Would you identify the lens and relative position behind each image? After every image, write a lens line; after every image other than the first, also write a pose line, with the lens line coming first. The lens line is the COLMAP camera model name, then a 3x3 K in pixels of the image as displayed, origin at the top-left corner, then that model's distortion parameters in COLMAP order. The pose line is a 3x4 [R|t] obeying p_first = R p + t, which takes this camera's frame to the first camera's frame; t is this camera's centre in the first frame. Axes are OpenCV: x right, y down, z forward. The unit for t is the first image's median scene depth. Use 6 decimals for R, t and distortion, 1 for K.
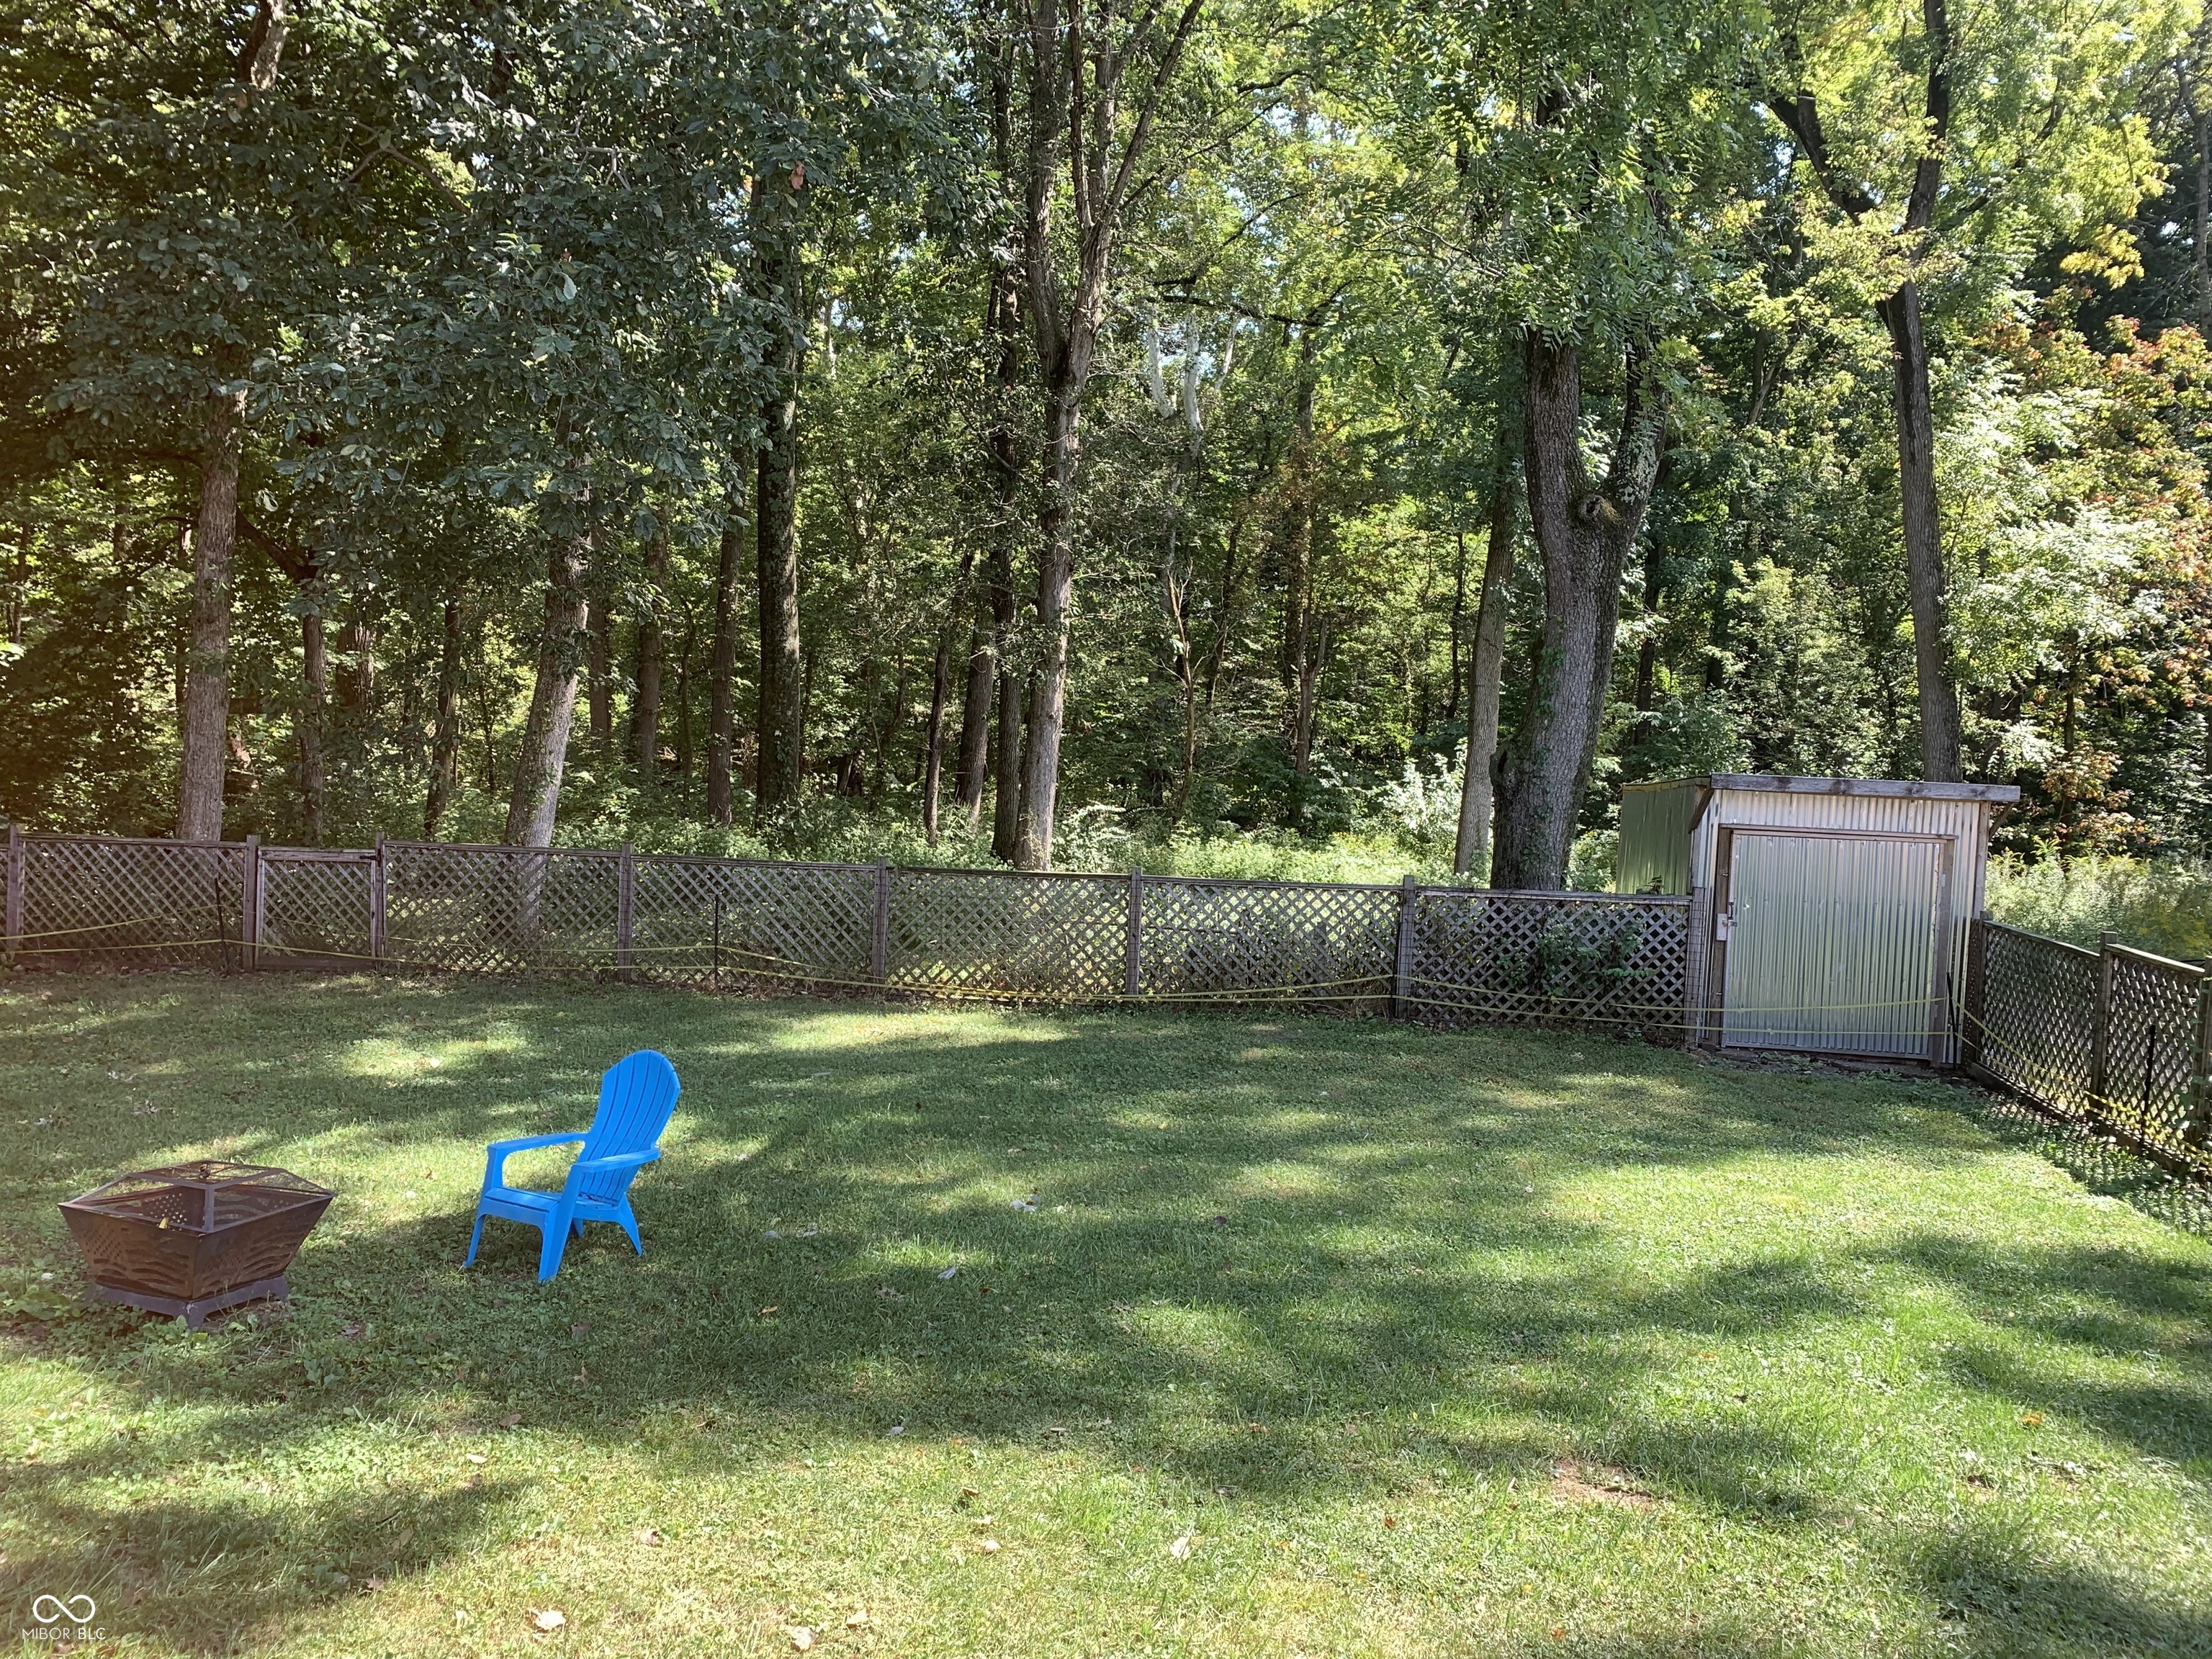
lens RADIAL K [[1699.8, 0, 1081.7], [0, 1699.8, 798.0], [0, 0, 1]] dist [0.067200, -0.083411]
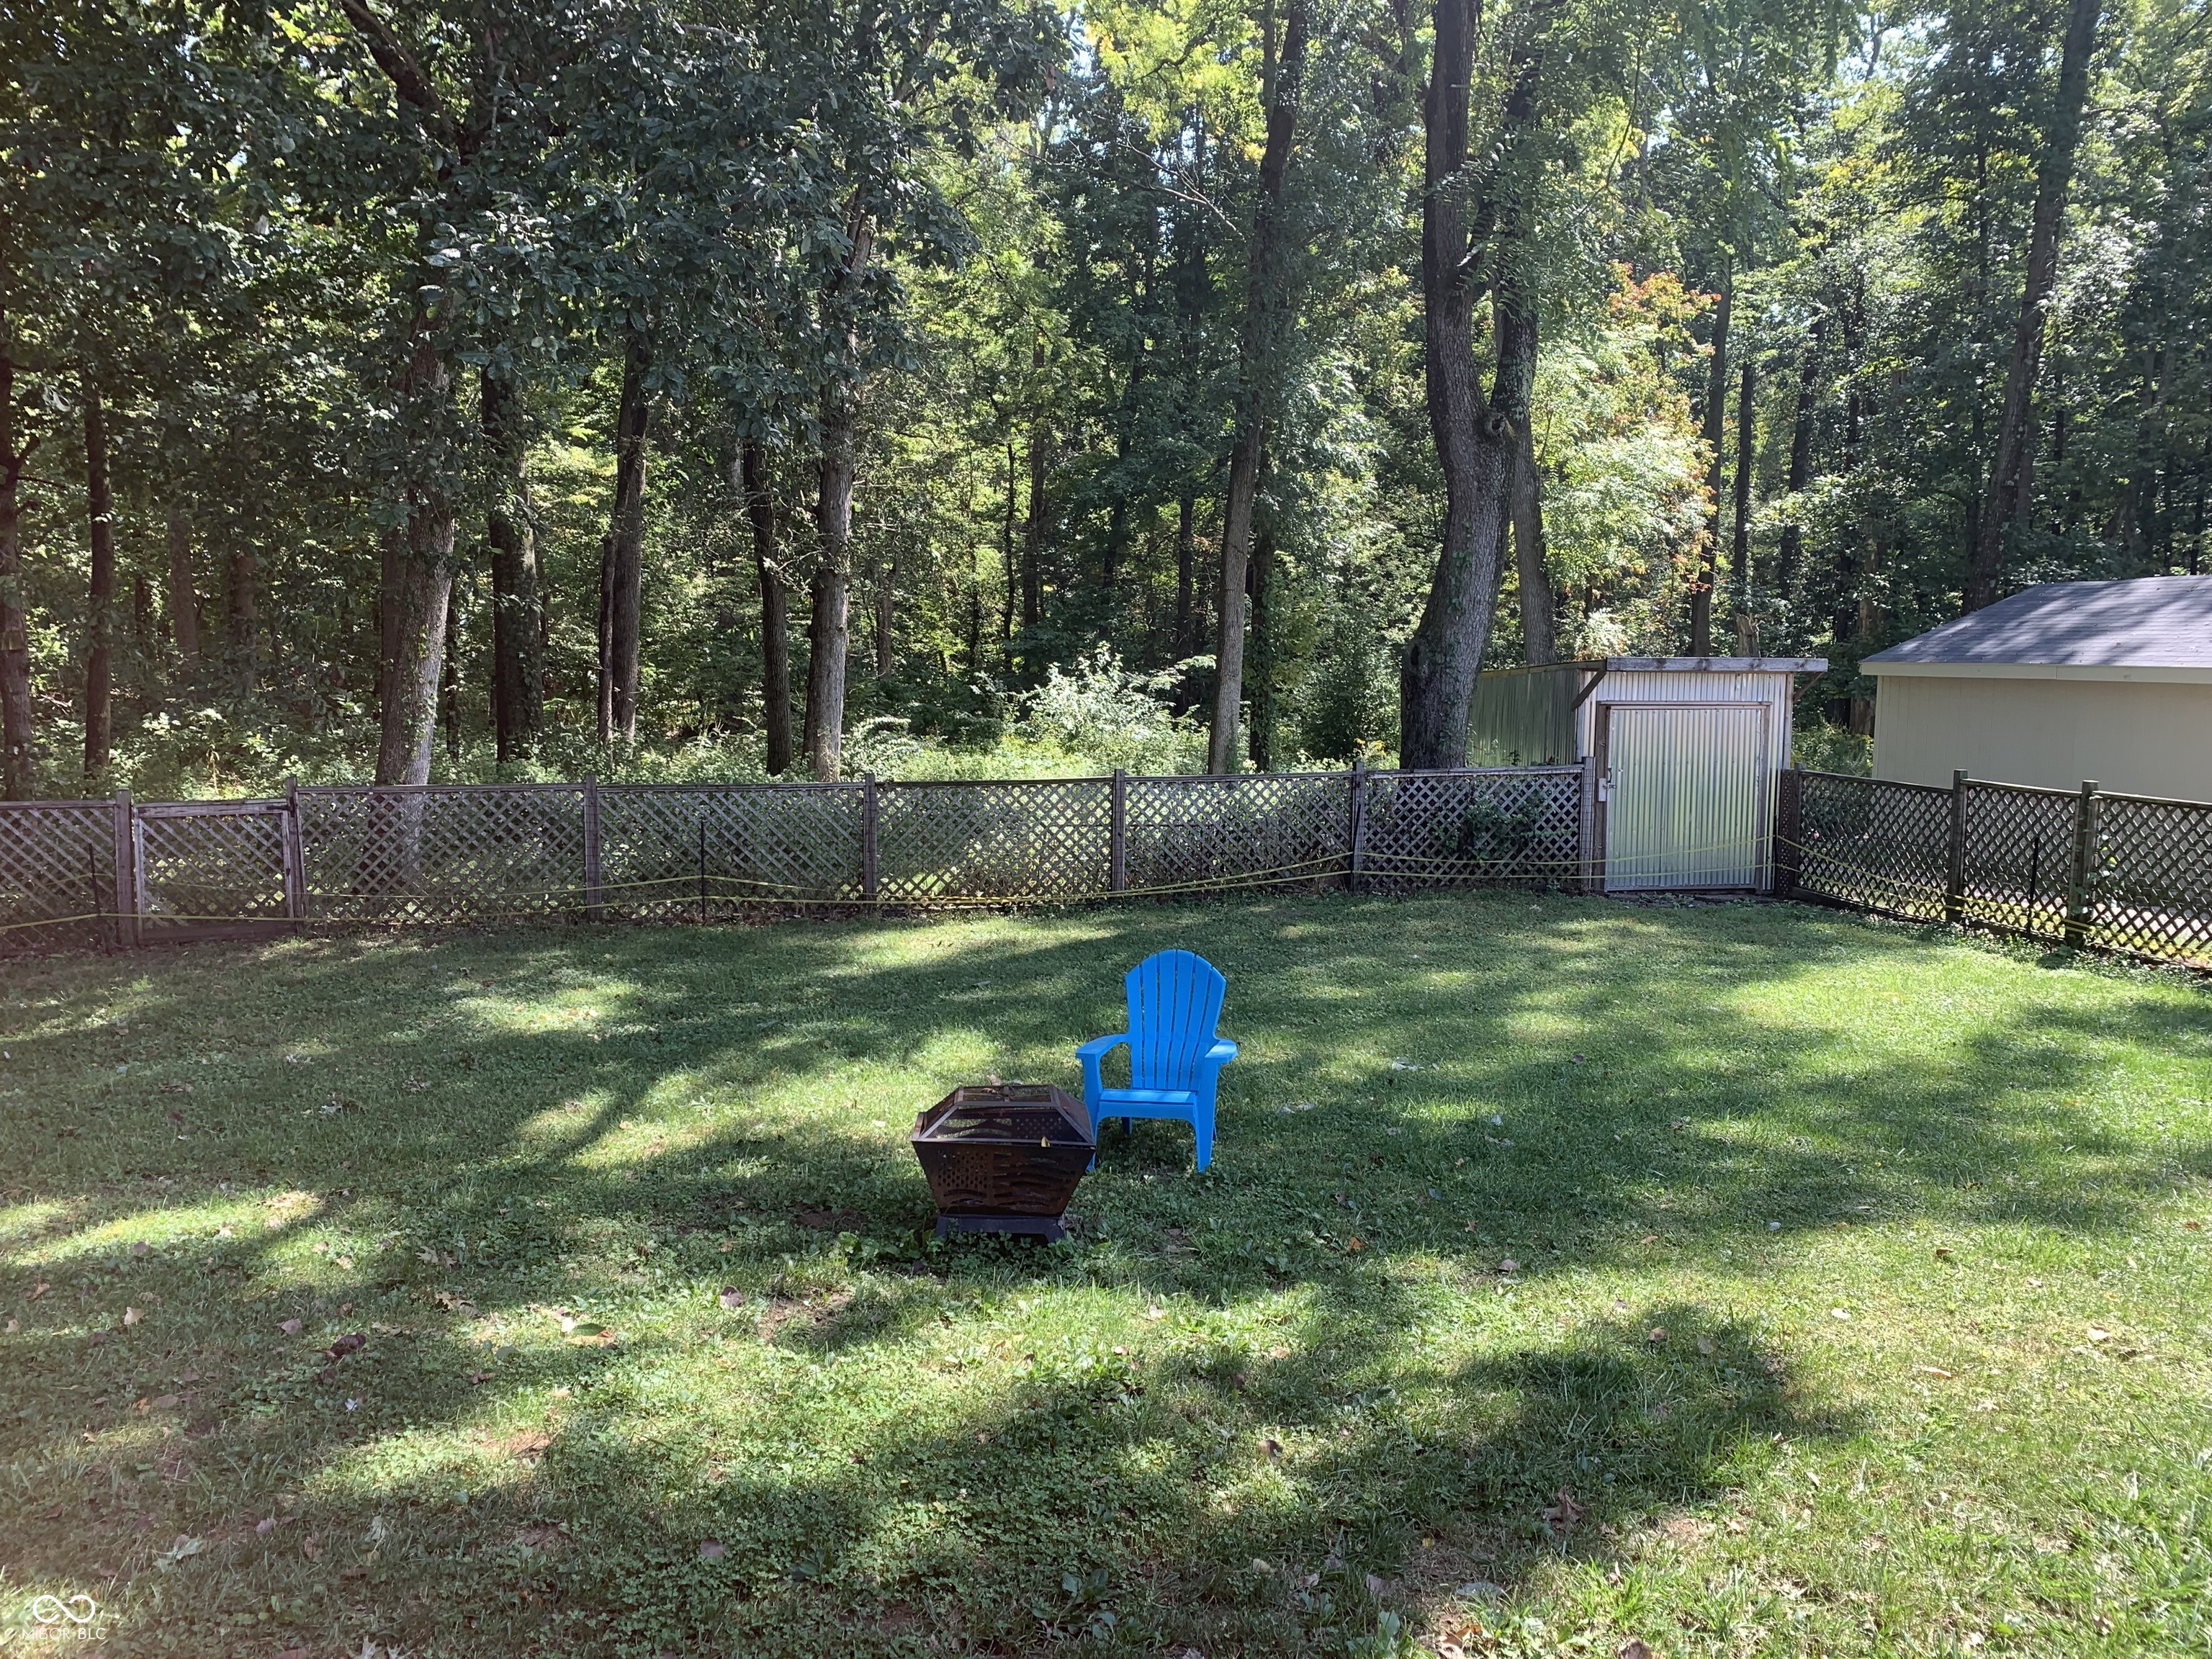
lens RADIAL K [[1686.1, 0, 1058.6], [0, 1686.1, 812.9], [0, 0, 1]] dist [0.100184, -0.173798]
pose [[0.940389, -0.066235, 0.333588, -0.358973], [0.045595, 0.996551, 0.069335, -0.006290], [-0.337030, -0.049992, 0.940166, 0.033443]]
